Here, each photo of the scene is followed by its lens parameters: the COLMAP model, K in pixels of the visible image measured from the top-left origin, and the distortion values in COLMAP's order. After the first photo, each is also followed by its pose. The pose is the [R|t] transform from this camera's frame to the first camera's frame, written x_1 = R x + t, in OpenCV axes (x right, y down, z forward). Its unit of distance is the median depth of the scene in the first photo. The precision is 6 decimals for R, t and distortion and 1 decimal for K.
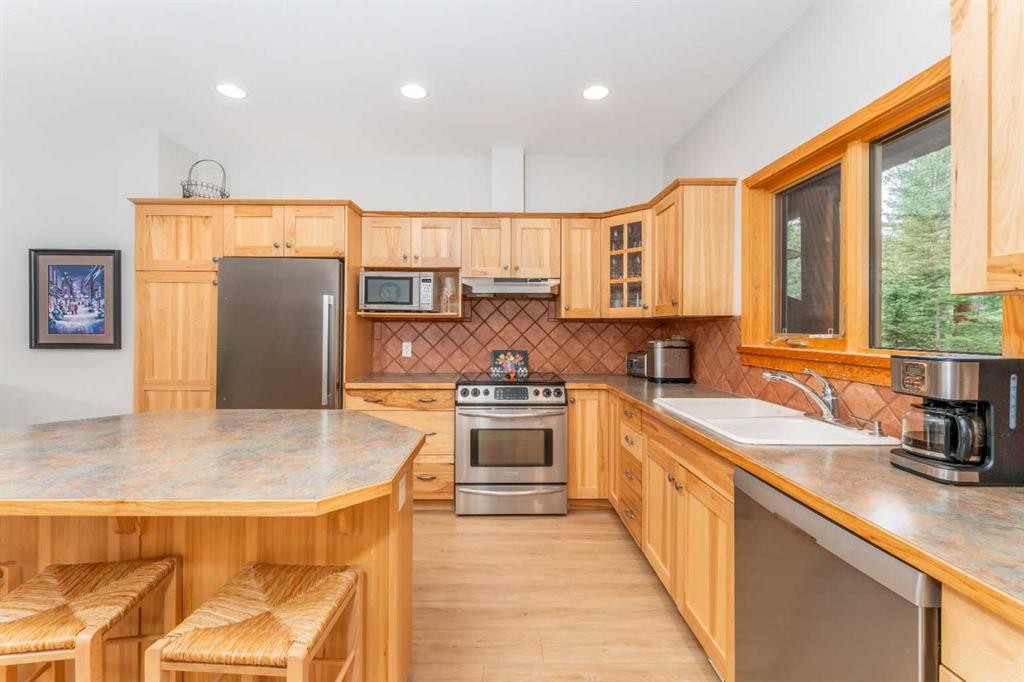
lens RADIAL K [[423.3, 0, 512.9], [0, 423.3, 328.9], [0, 0, 1]] dist [0.000328, 0.000043]
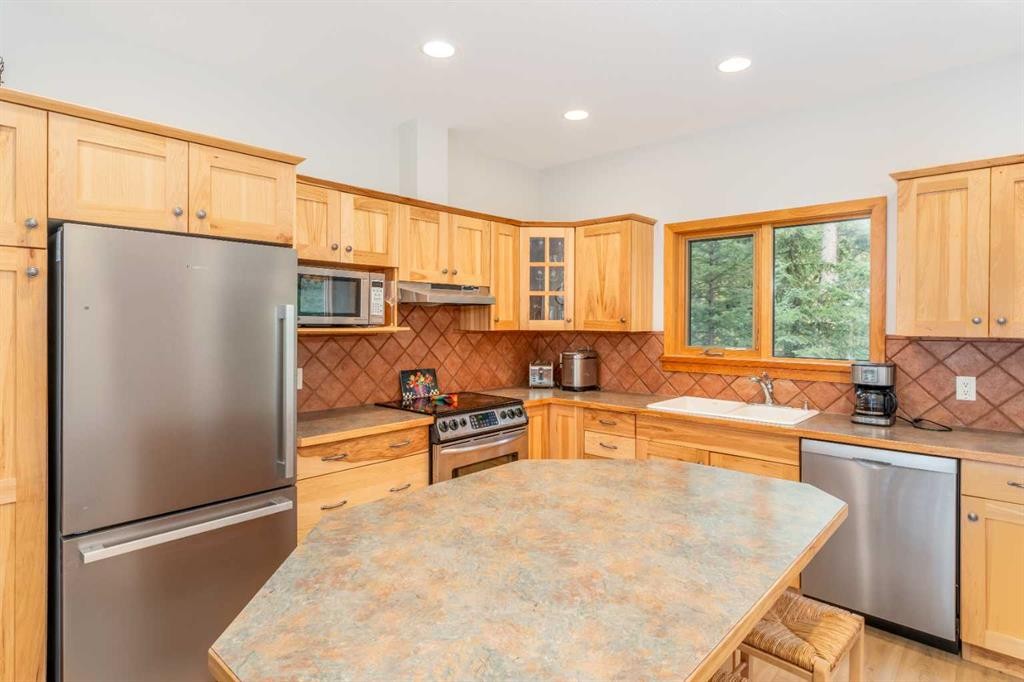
lens RADIAL K [[534.6, 0, 521.0], [0, 534.6, 325.9], [0, 0, 1]] dist [-0.000611, -0.000473]
pose [[0.682409, -0.008055, 0.730926, -0.709990], [-0.000766, 0.999931, 0.011734, -0.052122], [-0.730970, -0.008567, 0.682356, 0.176171]]
